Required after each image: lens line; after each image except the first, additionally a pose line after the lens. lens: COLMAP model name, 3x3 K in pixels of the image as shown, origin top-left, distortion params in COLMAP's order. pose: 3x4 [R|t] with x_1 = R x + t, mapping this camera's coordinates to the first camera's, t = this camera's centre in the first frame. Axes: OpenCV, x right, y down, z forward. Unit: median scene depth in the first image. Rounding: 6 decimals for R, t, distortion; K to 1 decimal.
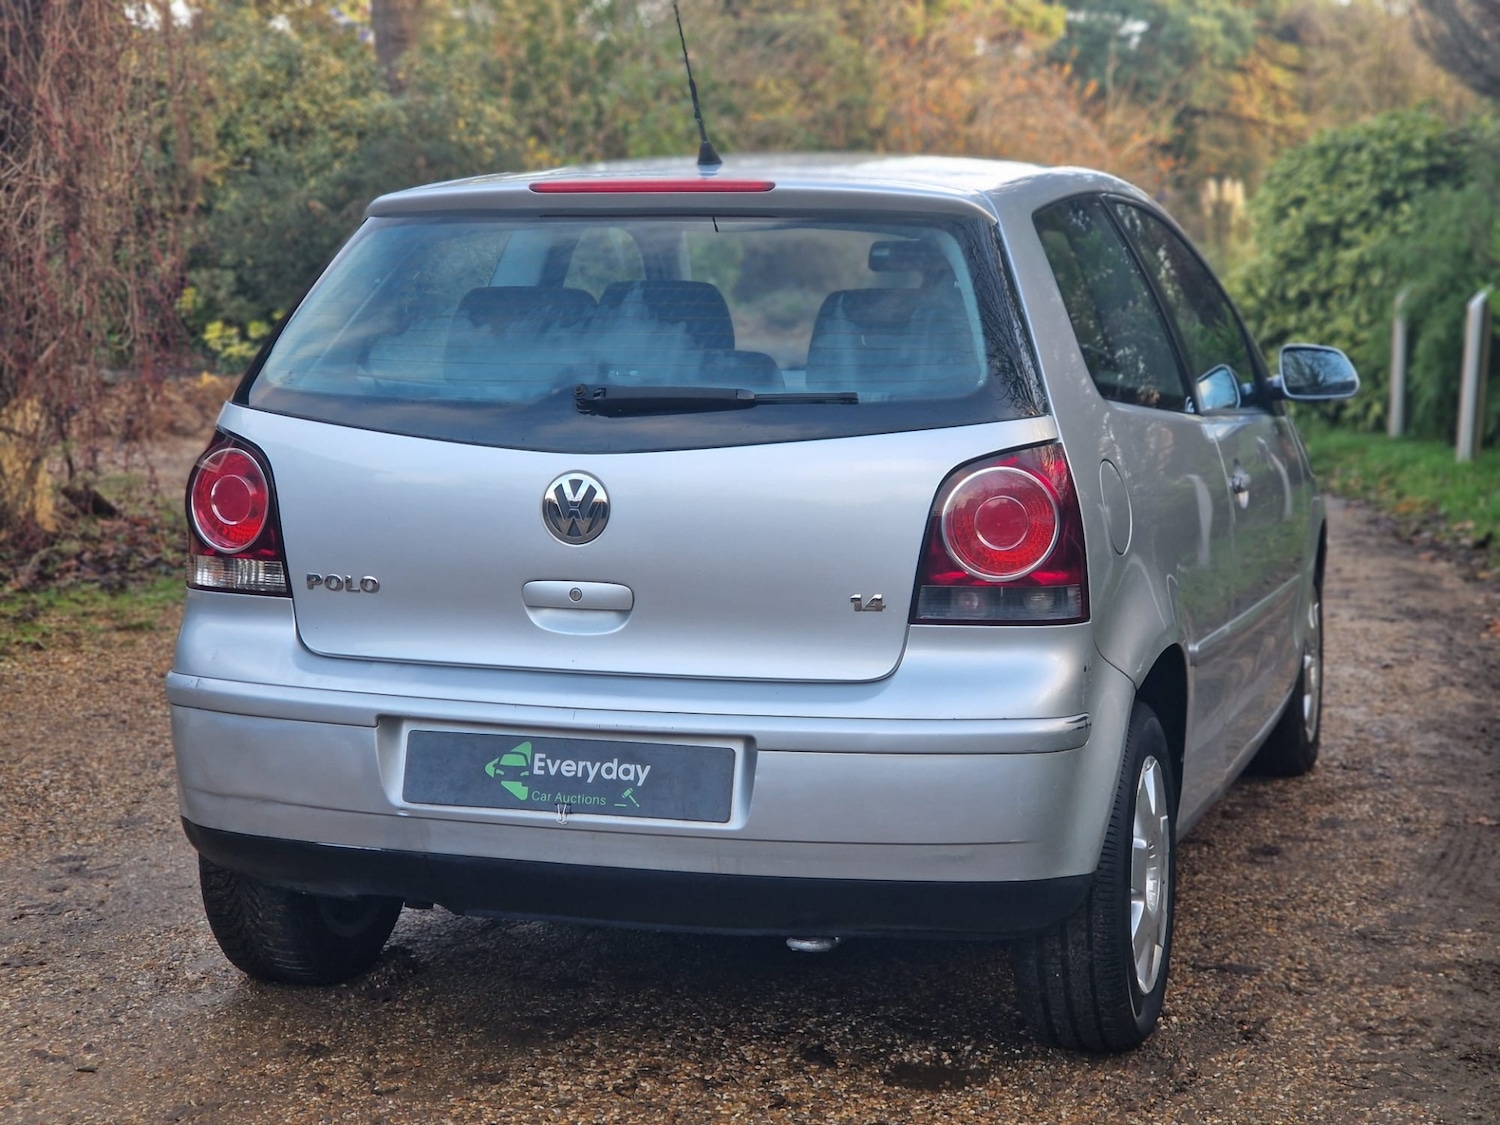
lens RADIAL K [[2796.7, 0, 761.9], [0, 2796.7, 564.0], [0, 0, 1]] dist [0.066738, 0.000000]
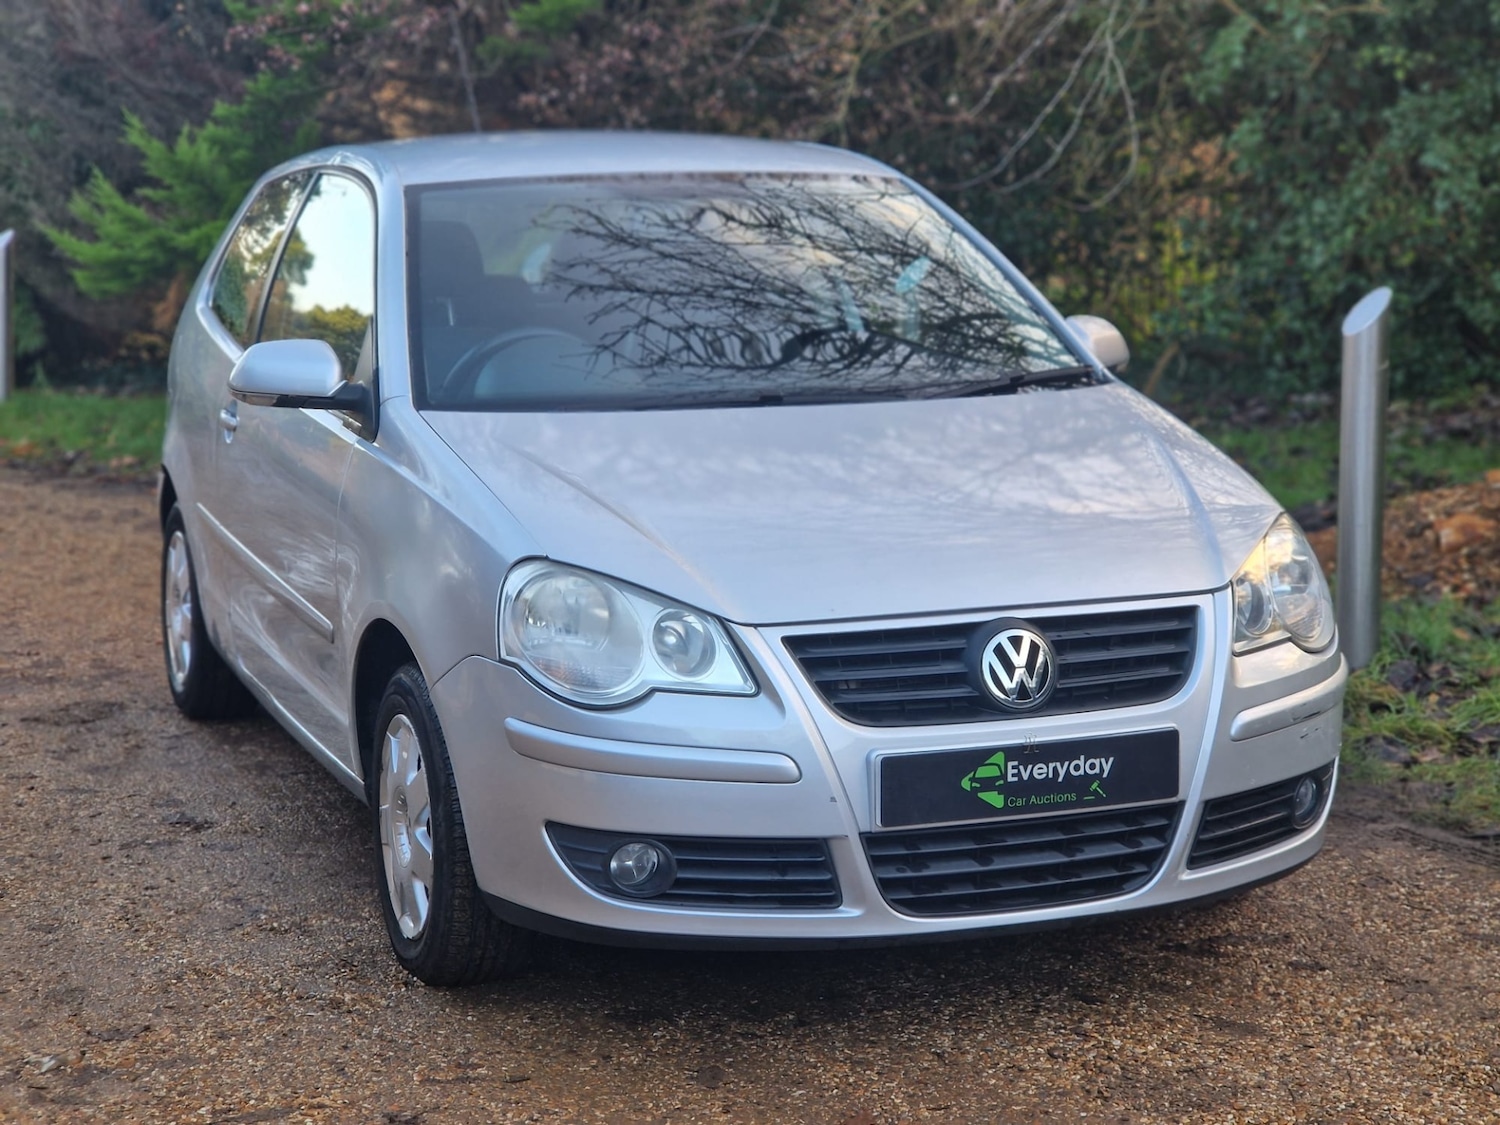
lens RADIAL K [[2796.7, 0, 748.7], [0, 2796.7, 515.1], [0, 0, 1]] dist [0.066738, 0.000000]
pose [[0.717236, -0.108613, 0.688314, -0.817565], [0.103586, 0.993422, 0.048820, -0.054450], [-0.689088, 0.036284, 0.723769, 0.229801]]
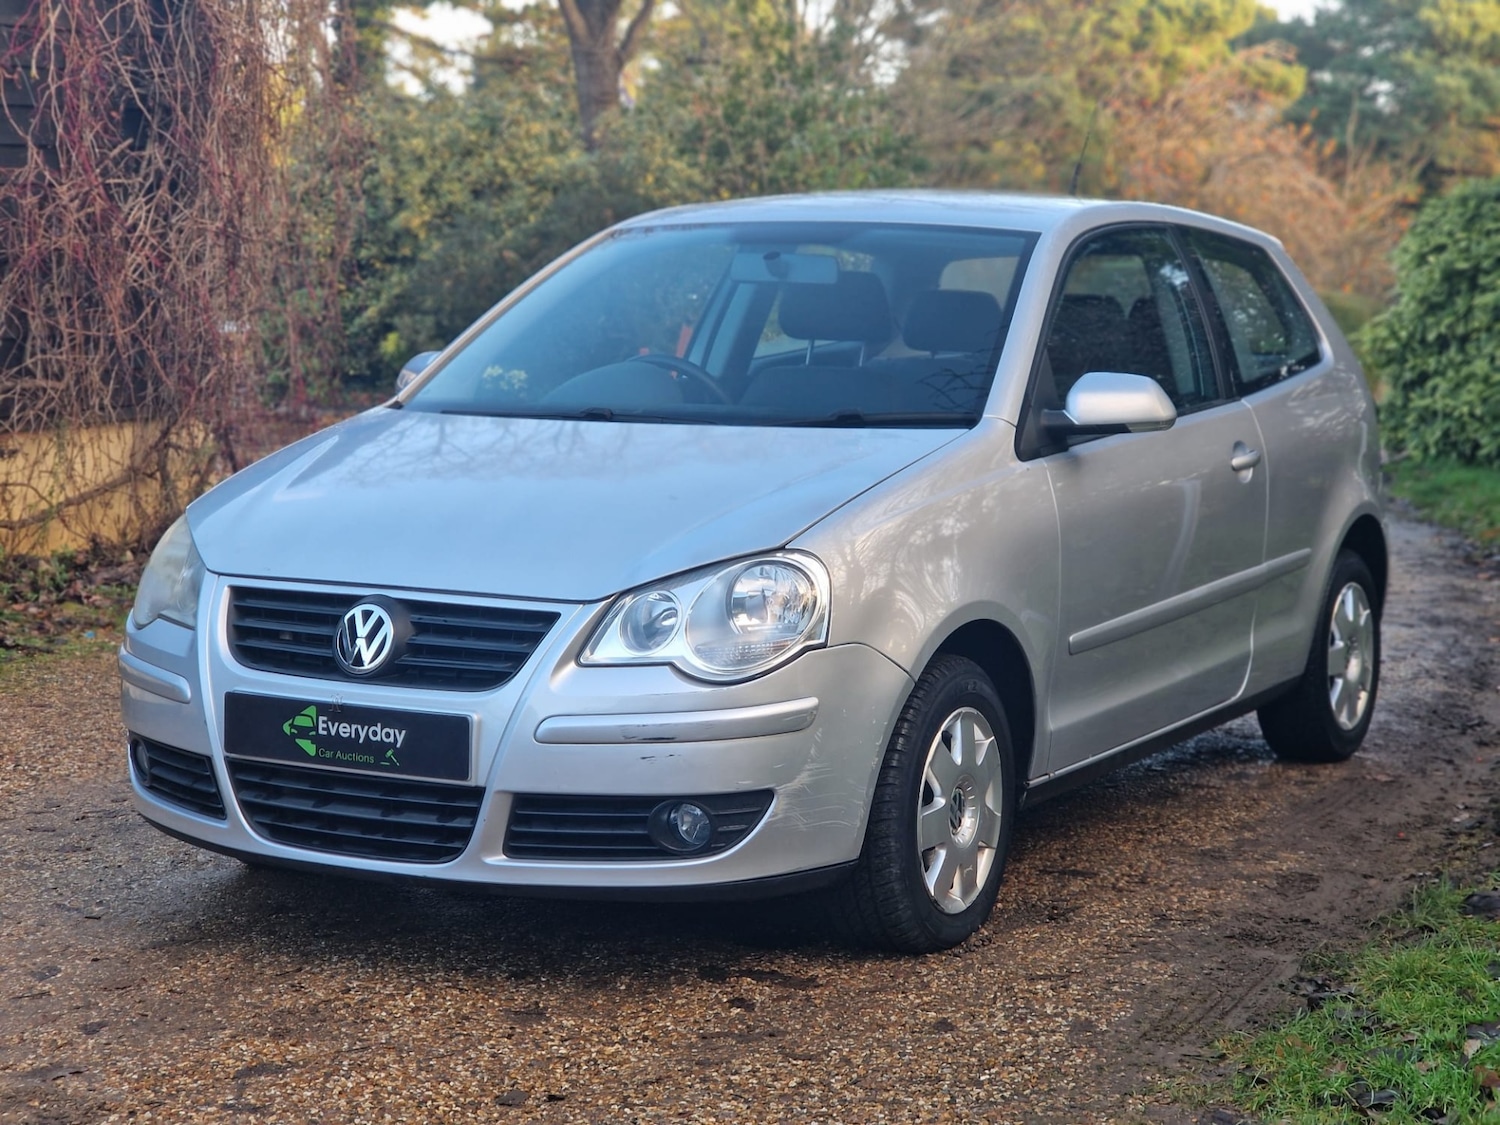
lens RADIAL K [[2796.7, 0, 741.5], [0, 2796.7, 522.4], [0, 0, 1]] dist [0.066738, 0.000000]
pose [[0.994863, 0.009099, -0.100824, 0.161985], [-0.012793, 0.999268, -0.036052, 0.046858], [0.100422, 0.037157, 0.994251, -0.196721]]
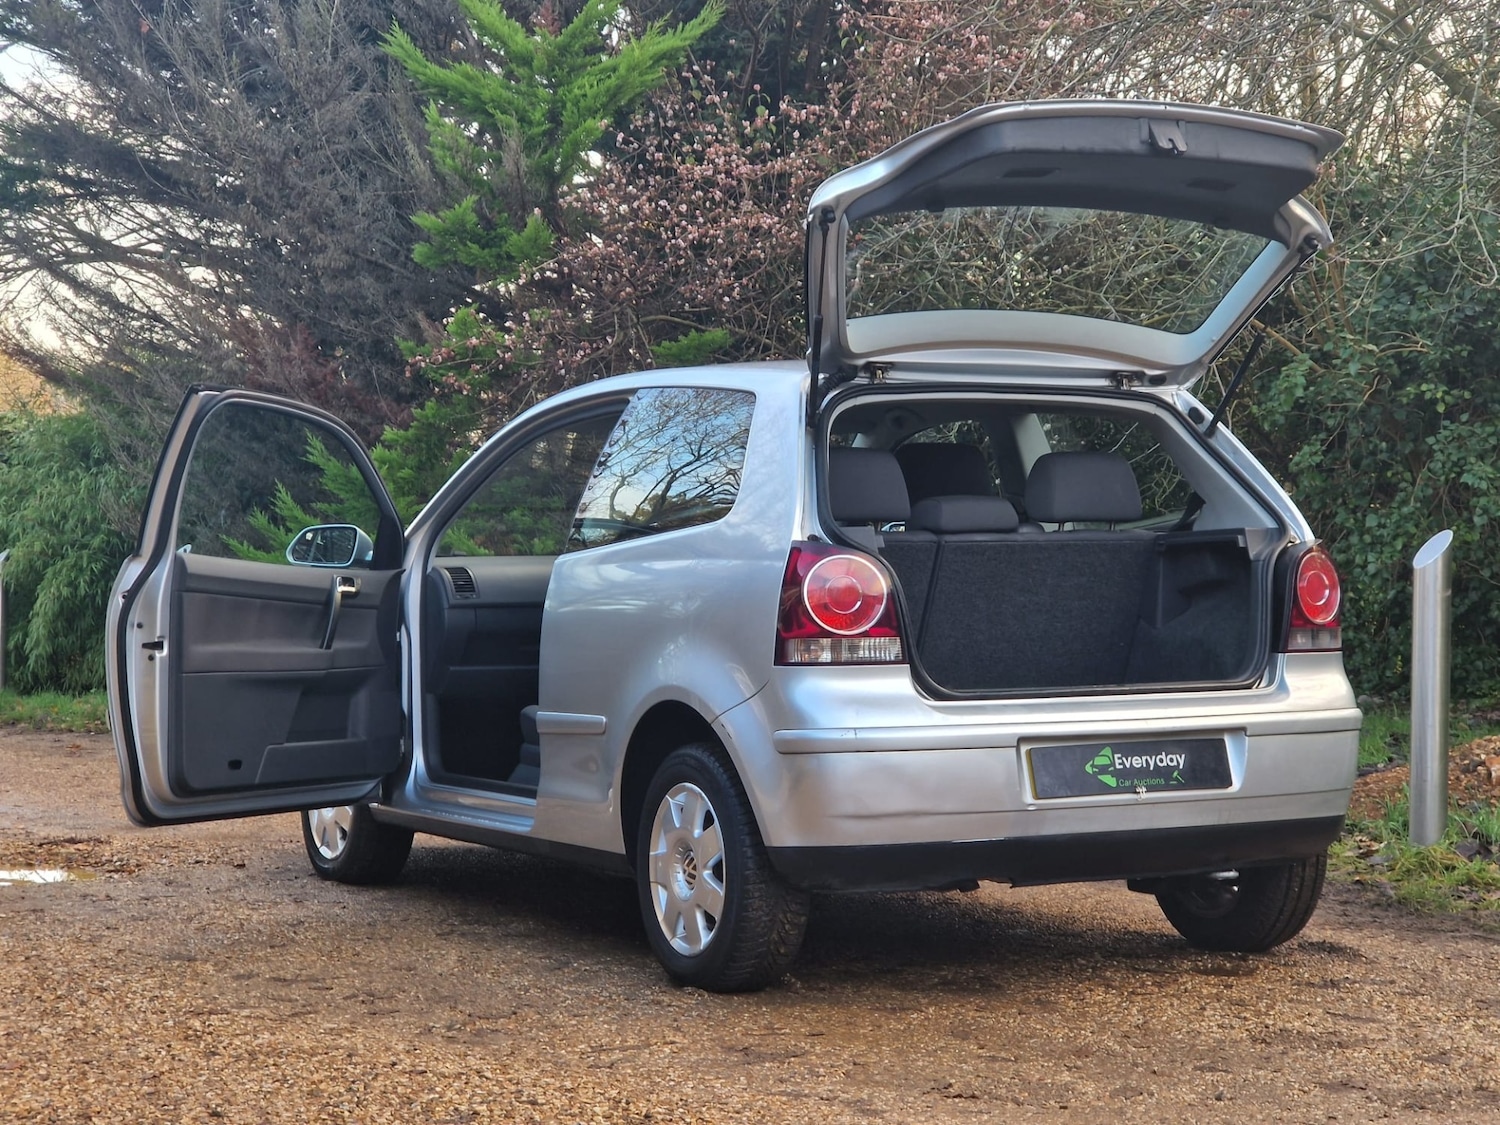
lens RADIAL K [[2796.7, 0, 761.4], [0, 2796.7, 568.2], [0, 0, 1]] dist [0.066738, 0.000000]
pose [[0.719421, -0.009928, 0.694503, -1.124225], [0.088982, 0.992976, -0.077980, 0.063772], [-0.688851, 0.117899, 0.715251, 0.077335]]
